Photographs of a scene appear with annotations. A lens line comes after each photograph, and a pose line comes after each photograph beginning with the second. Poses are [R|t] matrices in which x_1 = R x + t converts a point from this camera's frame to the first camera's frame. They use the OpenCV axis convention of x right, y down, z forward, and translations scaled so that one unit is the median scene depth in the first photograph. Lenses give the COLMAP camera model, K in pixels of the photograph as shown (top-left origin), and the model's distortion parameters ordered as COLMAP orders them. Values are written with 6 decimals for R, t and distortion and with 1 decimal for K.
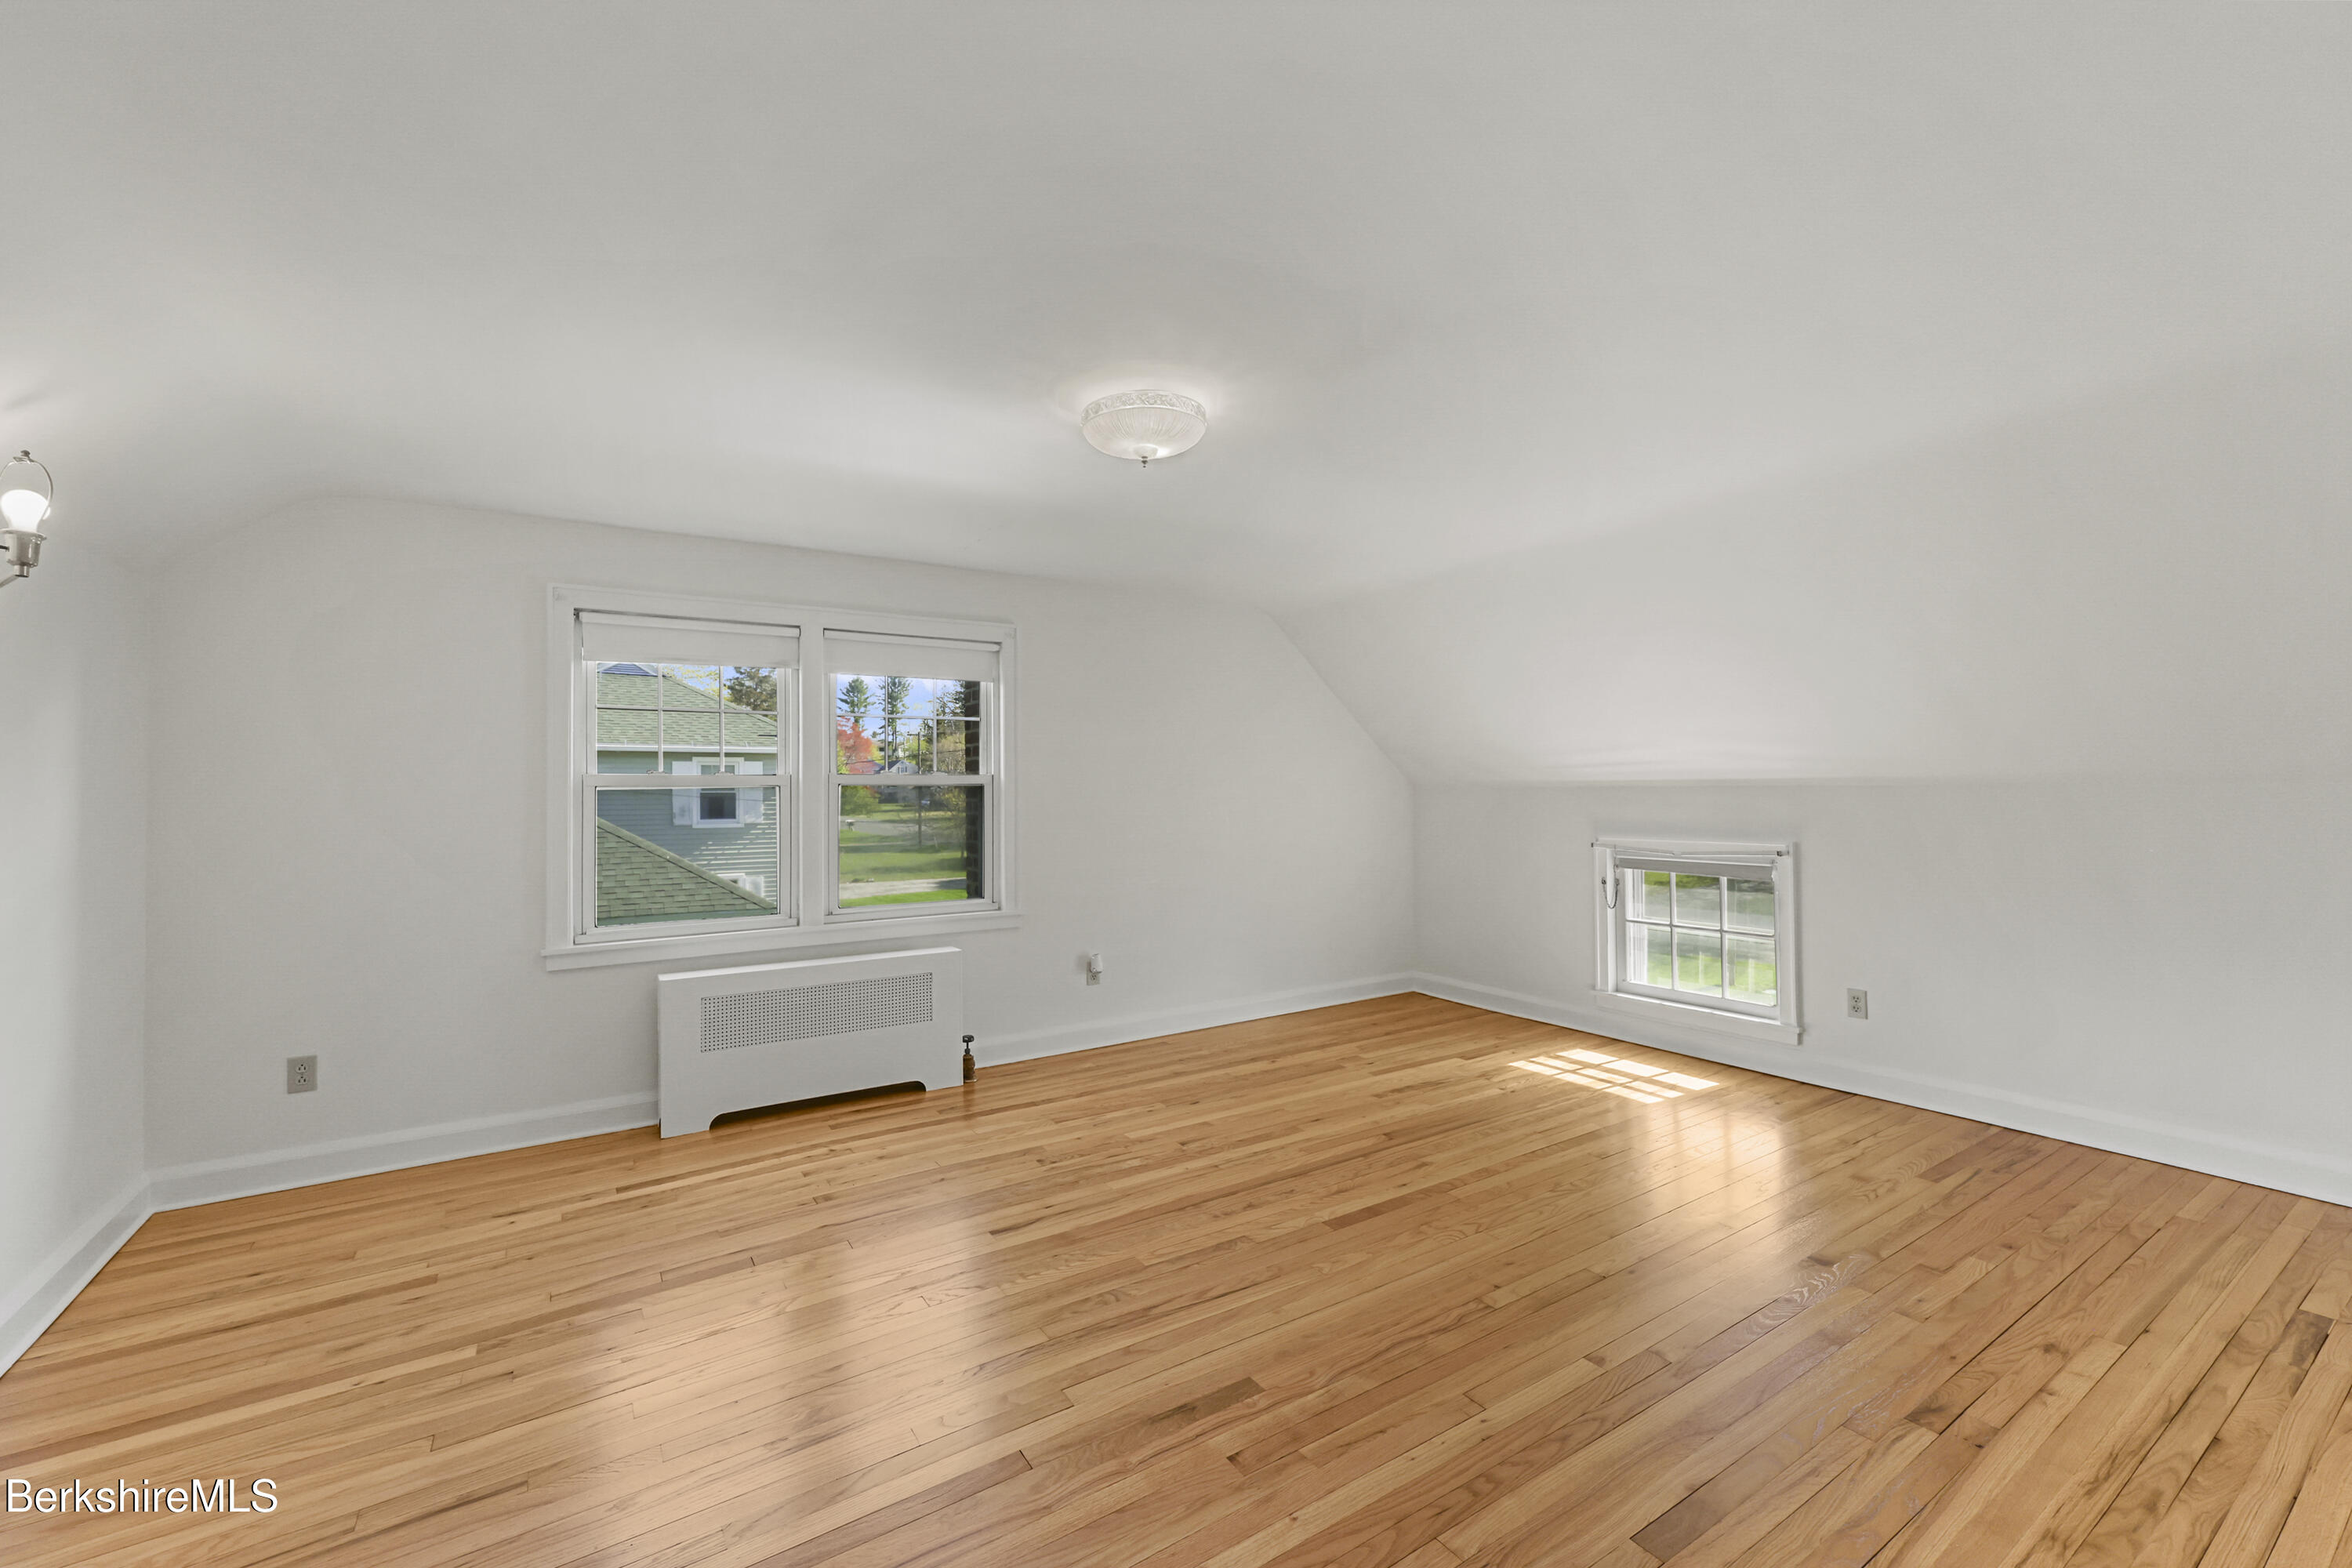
lens RADIAL K [[933.9, 0, 1188.7], [0, 933.9, 774.8], [0, 0, 1]] dist [-0.001375, -0.000362]
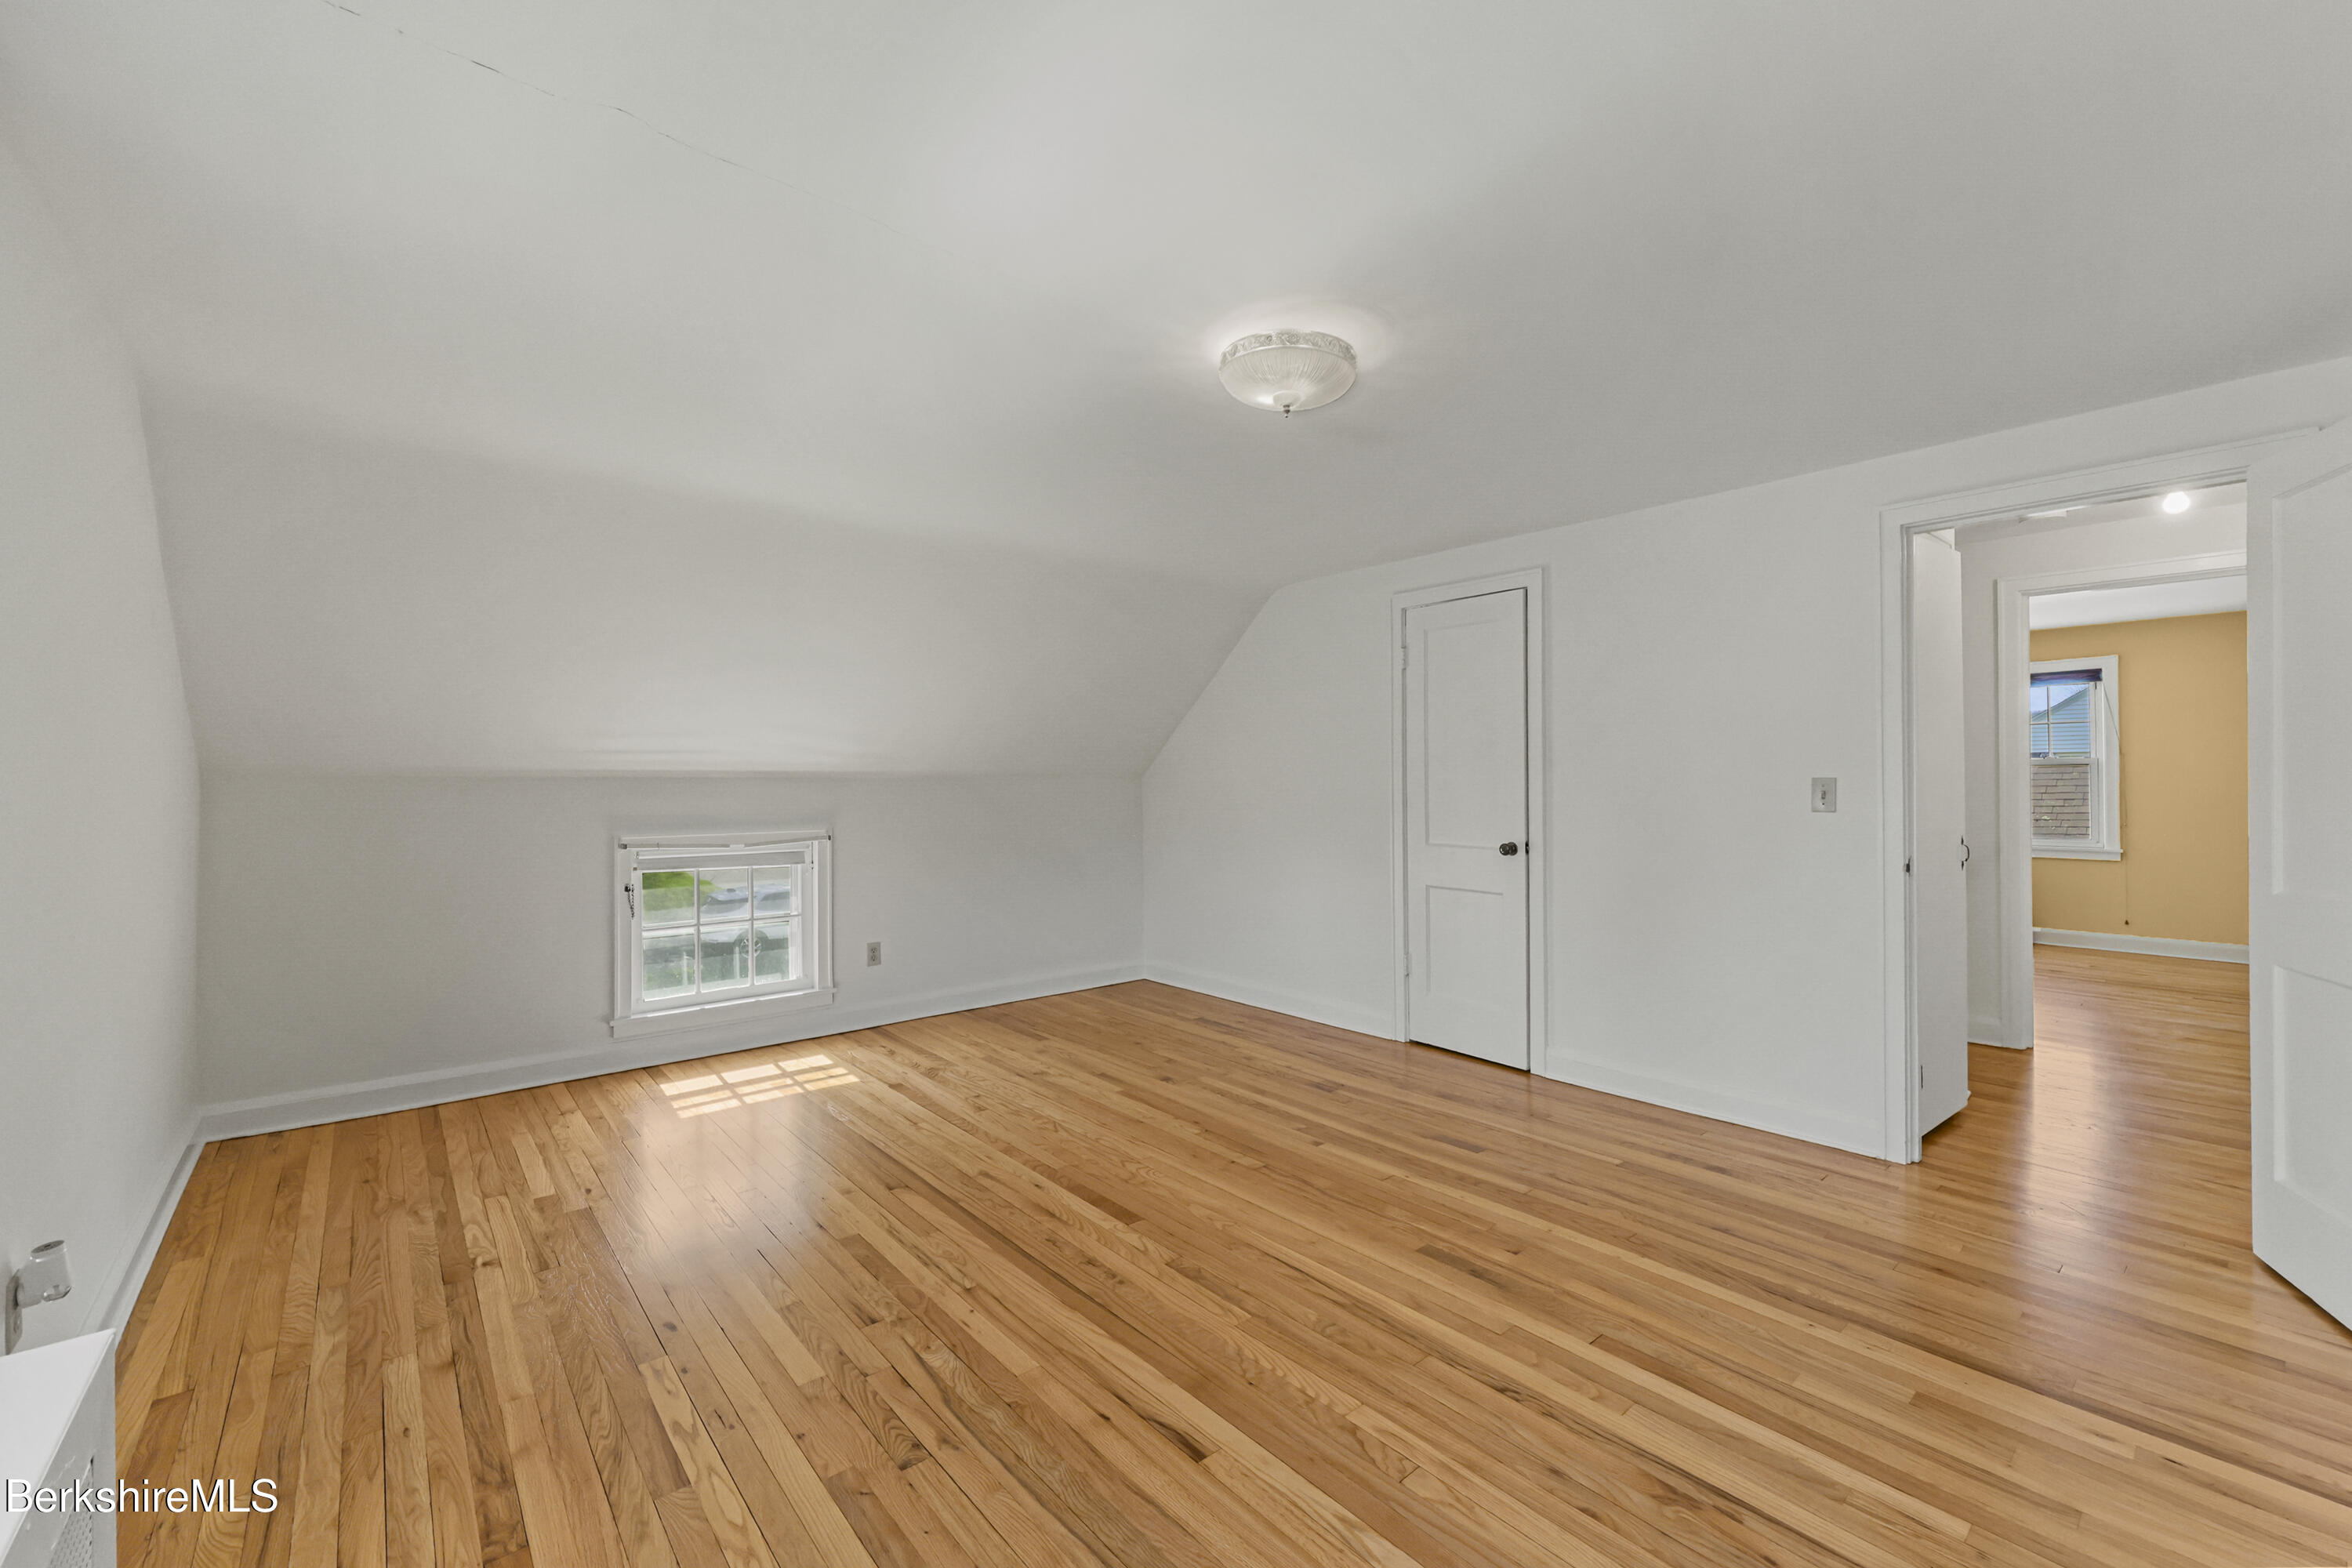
lens RADIAL K [[951.8, 0, 1172.4], [0, 951.8, 767.4], [0, 0, 1]] dist [-0.000920, -0.000046]
pose [[-0.109160, 0.023503, 0.993746, -0.745453], [-0.012660, 0.999606, -0.025032, 0.029280], [-0.993944, -0.015313, -0.108819, 0.941601]]
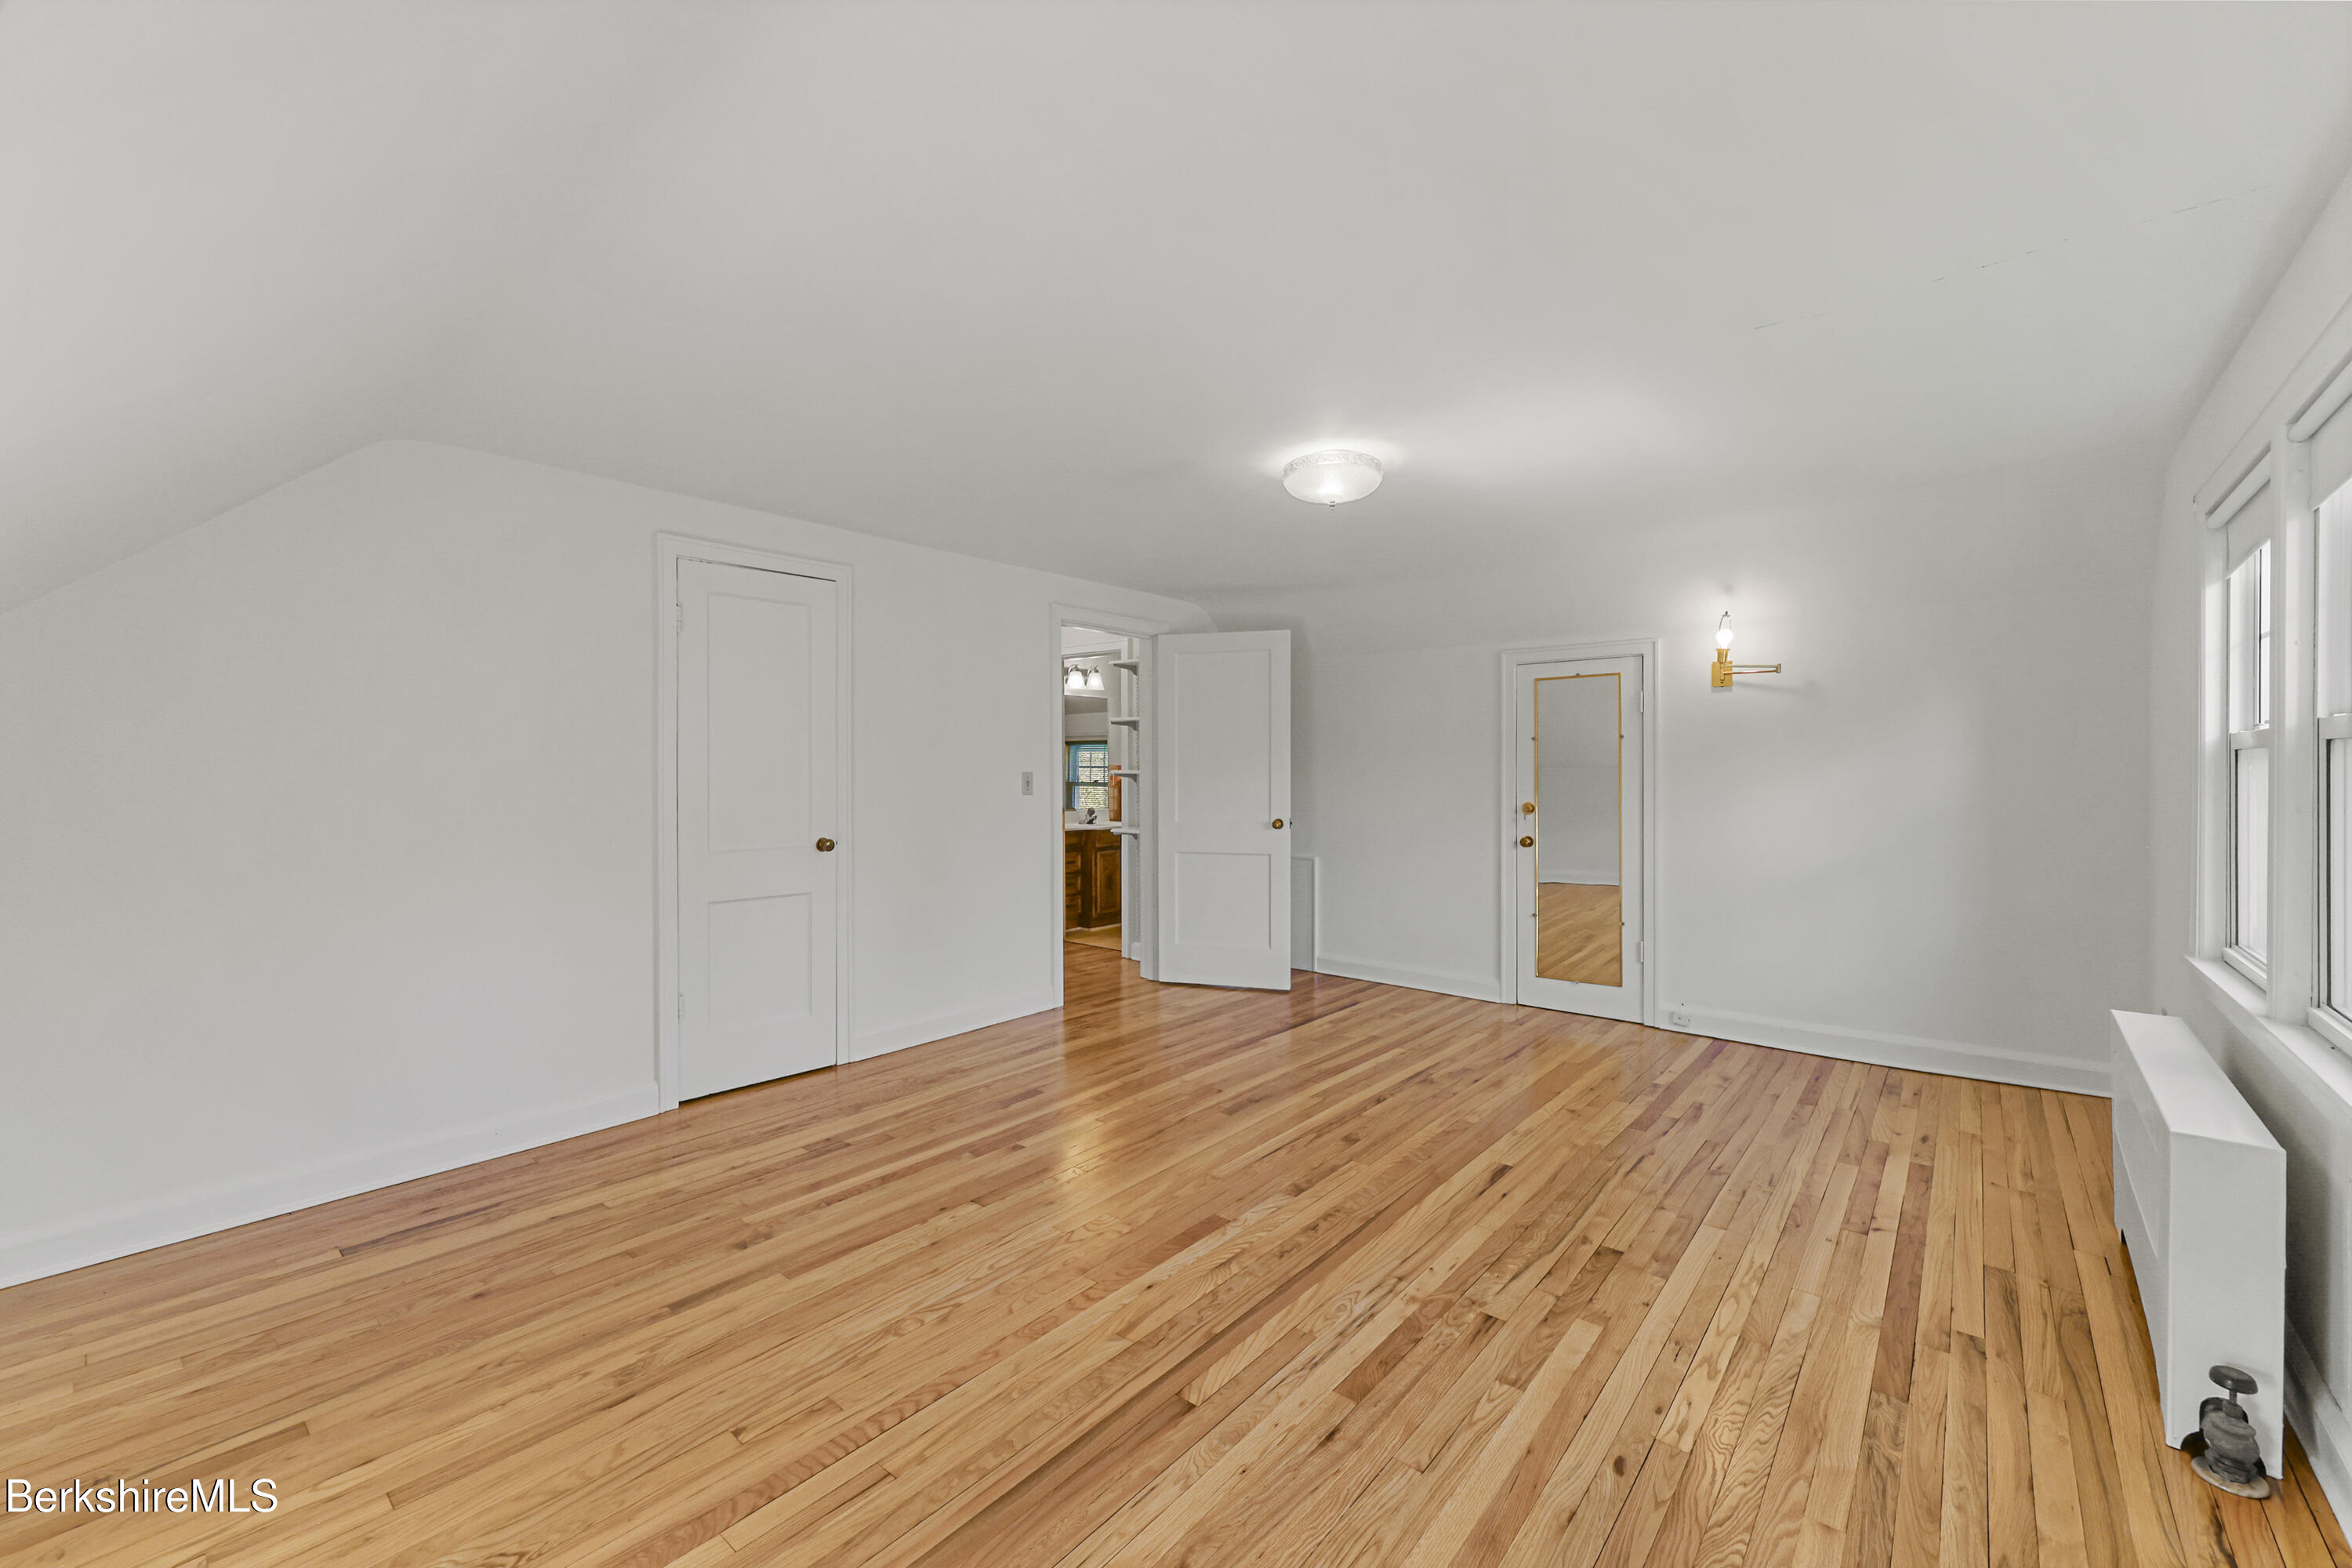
lens RADIAL K [[951.8, 0, 1172.4], [0, 951.8, 767.4], [0, 0, 1]] dist [-0.000920, -0.000046]
pose [[-0.961500, 0.011746, -0.274554, 0.407356], [0.017405, 0.999683, -0.018184, 0.029059], [0.274254, -0.022262, -0.961400, 1.701398]]
